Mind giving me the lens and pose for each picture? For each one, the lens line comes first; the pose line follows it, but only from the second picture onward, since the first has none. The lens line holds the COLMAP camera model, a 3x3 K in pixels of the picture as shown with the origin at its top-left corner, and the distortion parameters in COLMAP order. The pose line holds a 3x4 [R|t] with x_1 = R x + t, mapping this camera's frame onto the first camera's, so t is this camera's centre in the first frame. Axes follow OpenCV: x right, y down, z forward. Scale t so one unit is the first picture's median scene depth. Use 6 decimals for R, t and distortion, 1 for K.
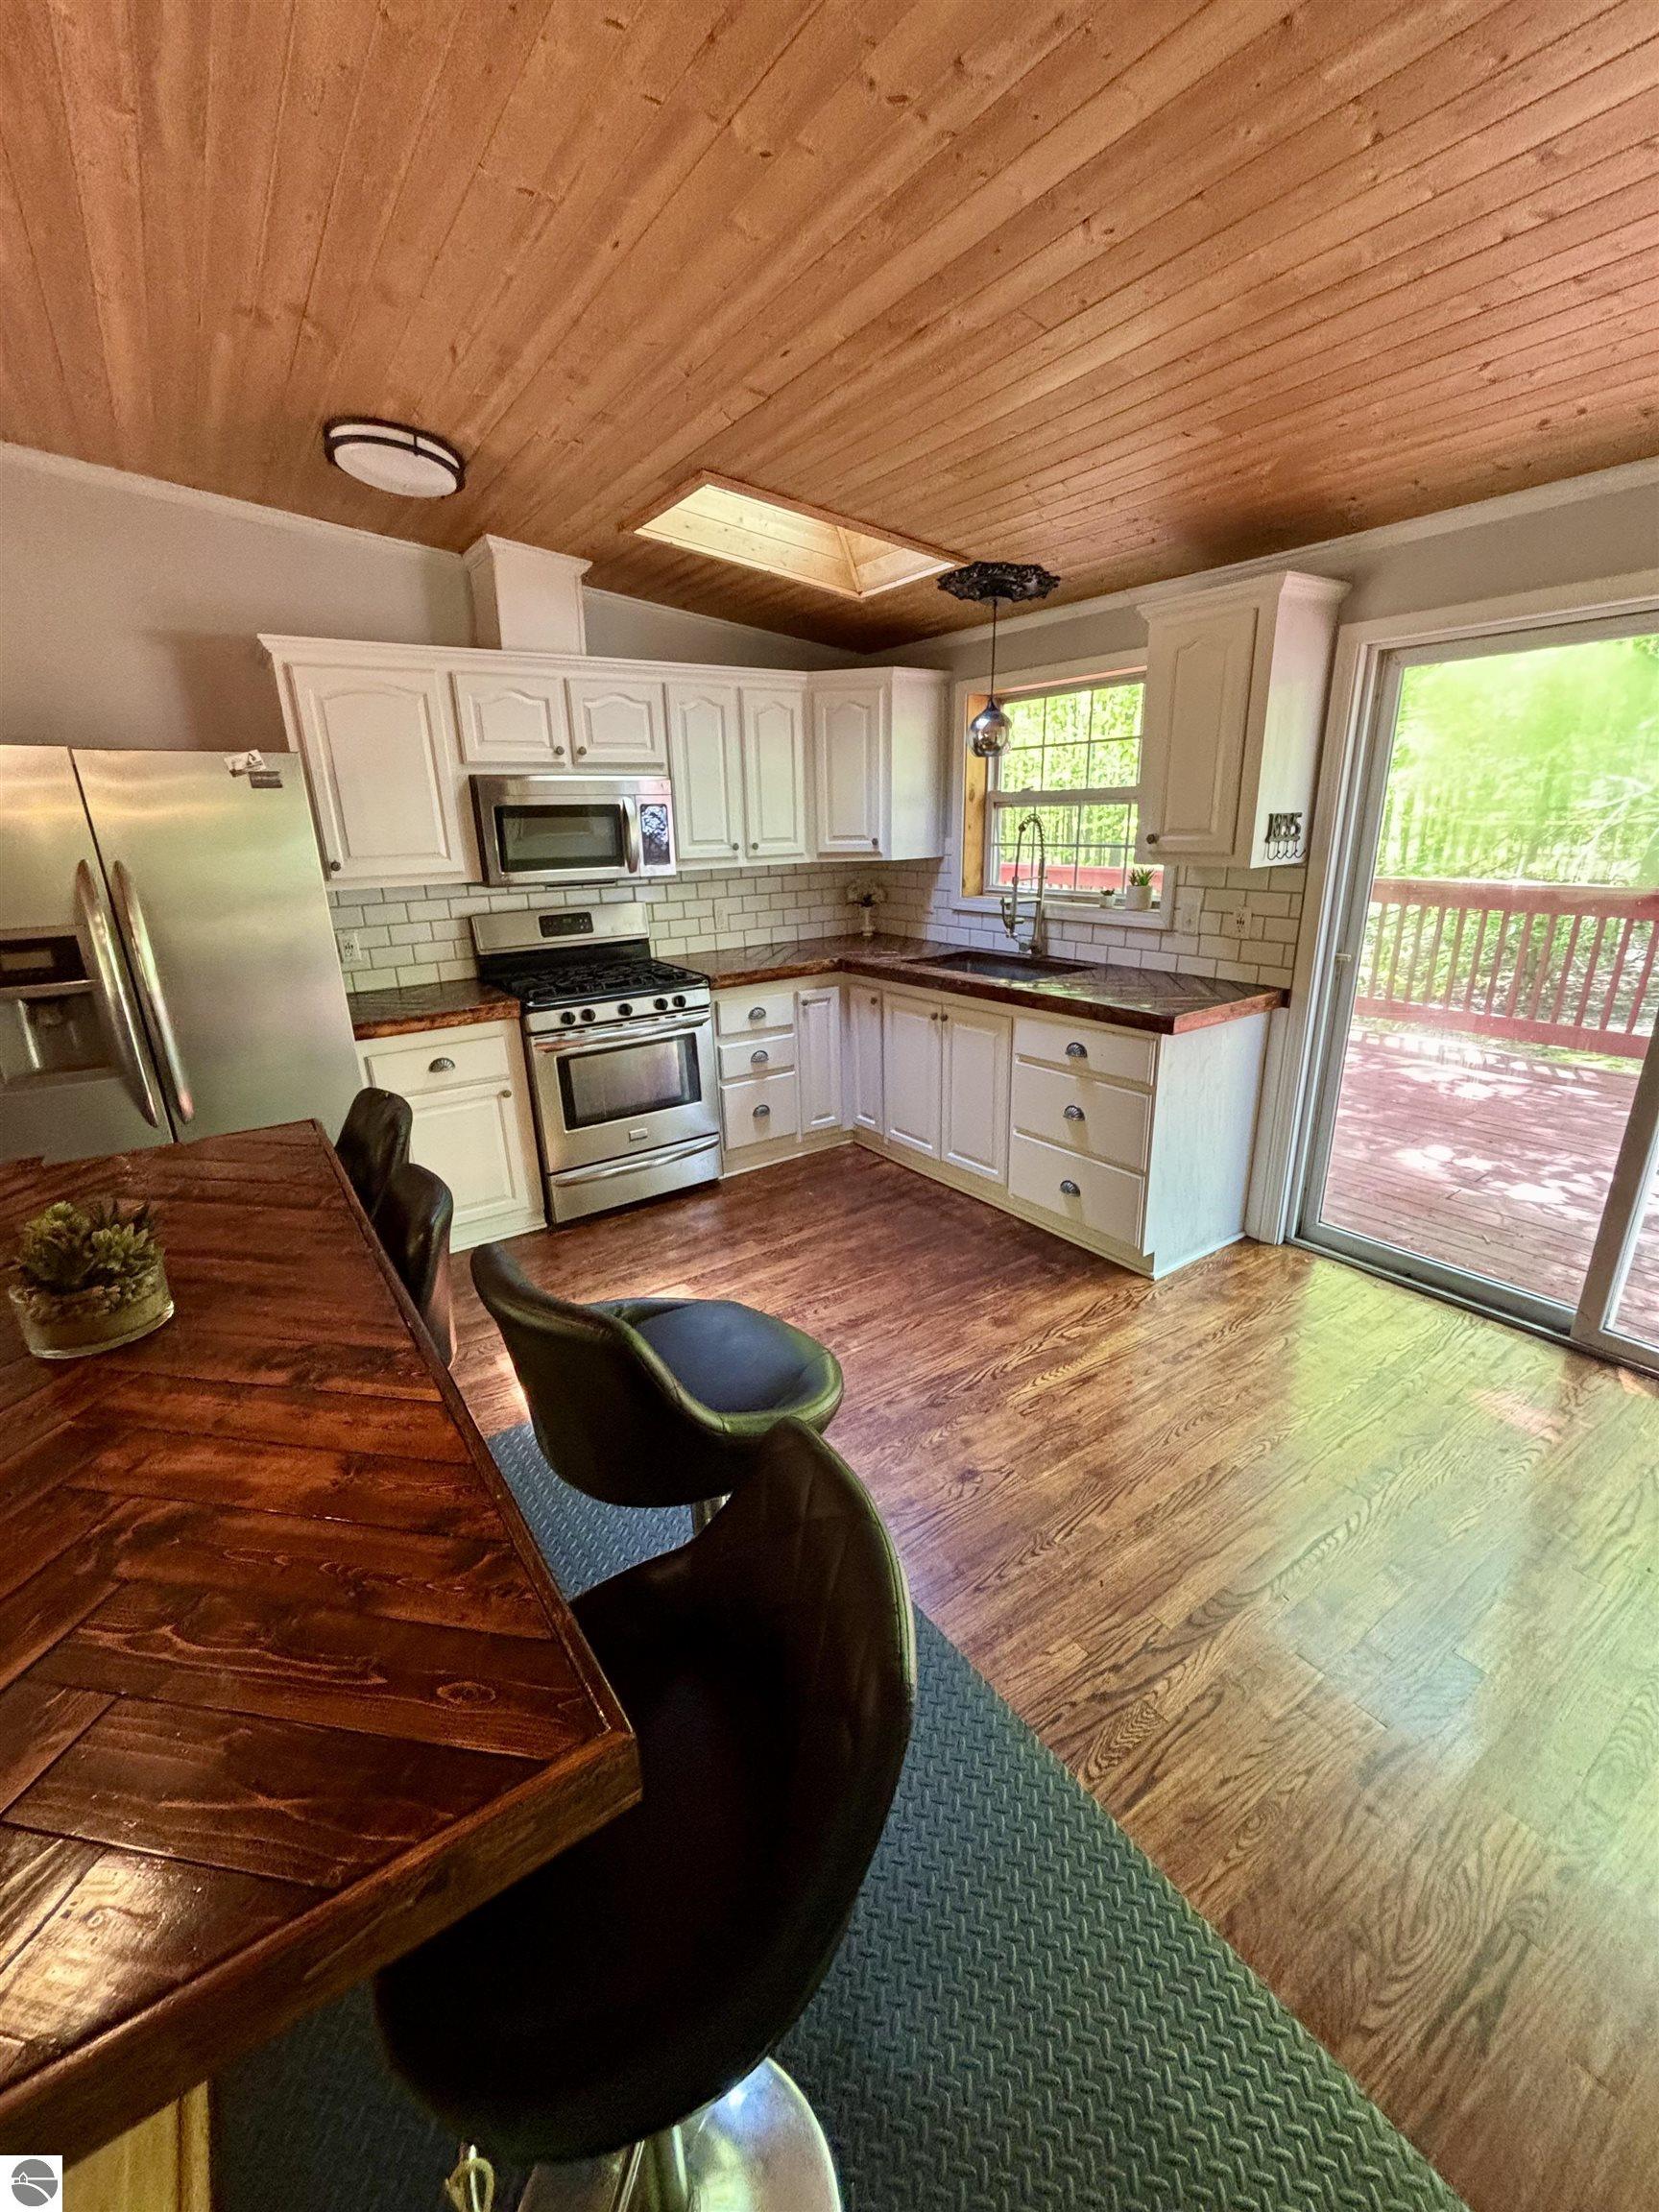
lens RADIAL K [[895.3, 0, 825.6], [0, 895.3, 1111.0], [0, 0, 1]] dist [-0.000958, 0.000557]
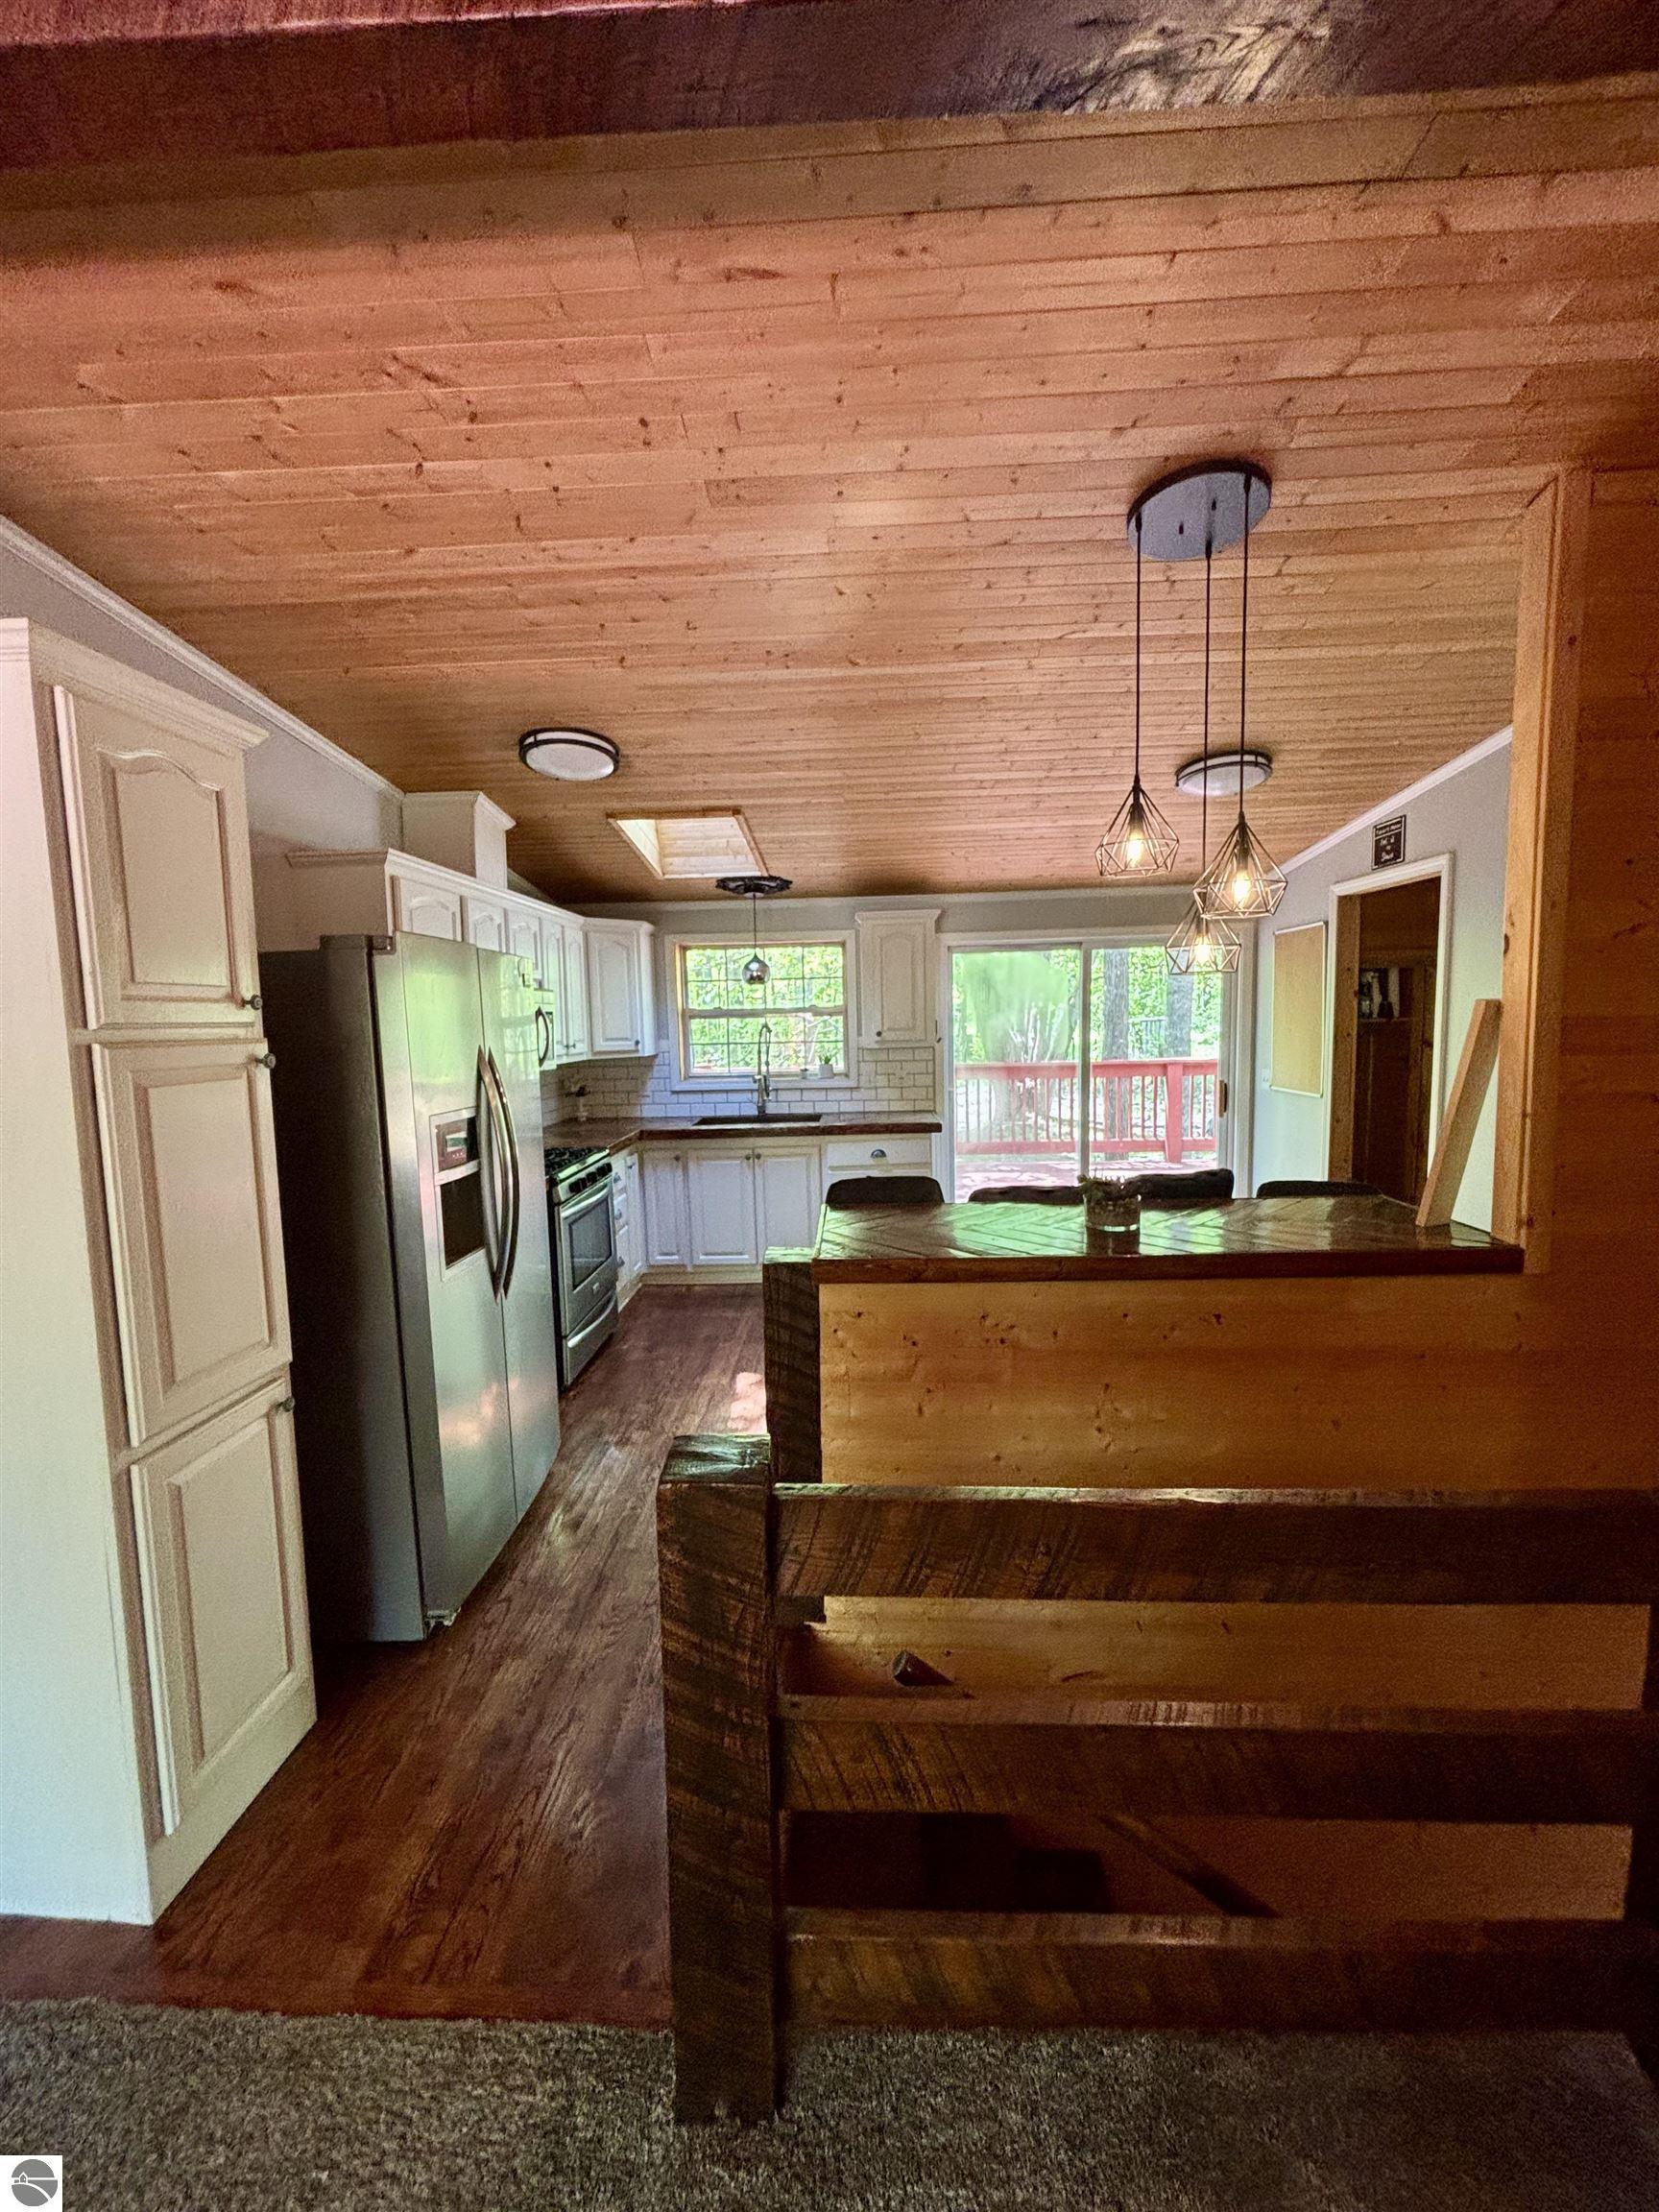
lens RADIAL K [[895.3, 0, 839.6], [0, 895.3, 1100.1], [0, 0, 1]] dist [-0.000958, 0.000557]
pose [[0.589598, -0.058890, 0.805547, -0.910388], [0.263221, 0.956901, -0.122702, 0.016991], [-0.763603, 0.284381, 0.579688, 0.054937]]
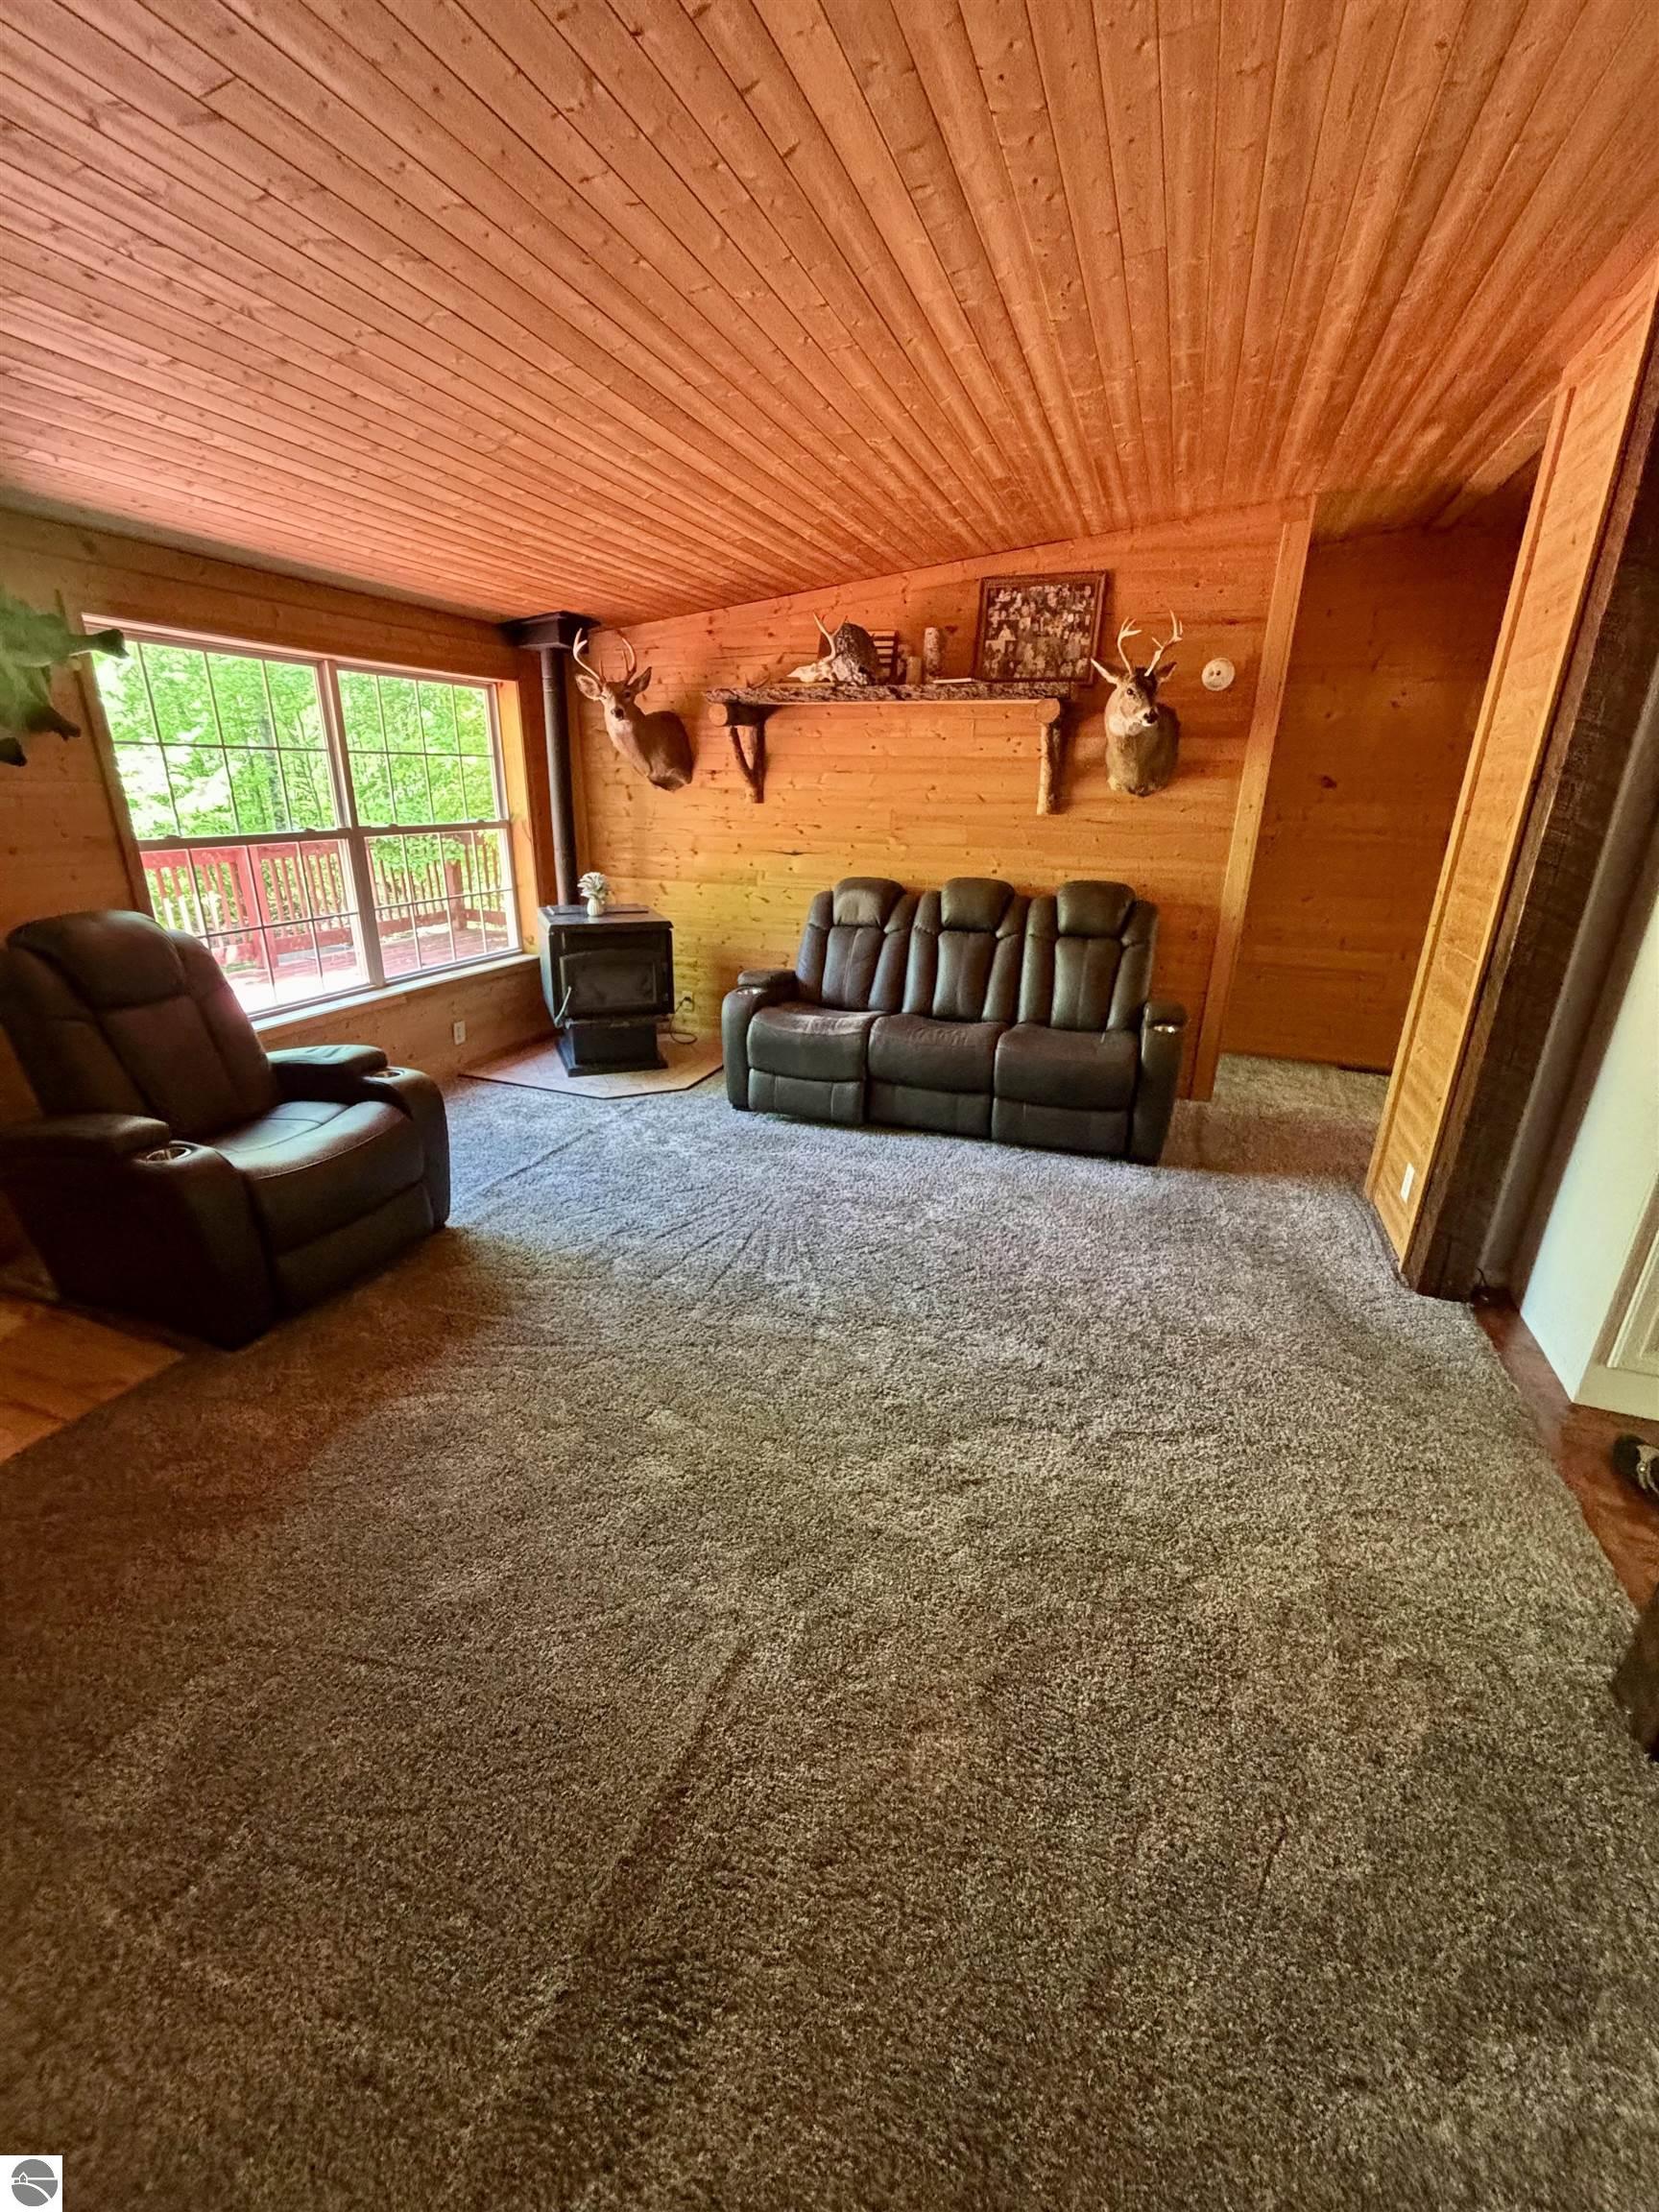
lens RADIAL K [[895.3, 0, 824.4], [0, 895.3, 1111.8], [0, 0, 1]] dist [-0.000958, 0.000557]
pose [[0.576880, 0.321576, -0.750865, -0.674371], [-0.294212, 0.939347, 0.176258, 0.097195], [0.762003, 0.119234, 0.636502, -0.217682]]
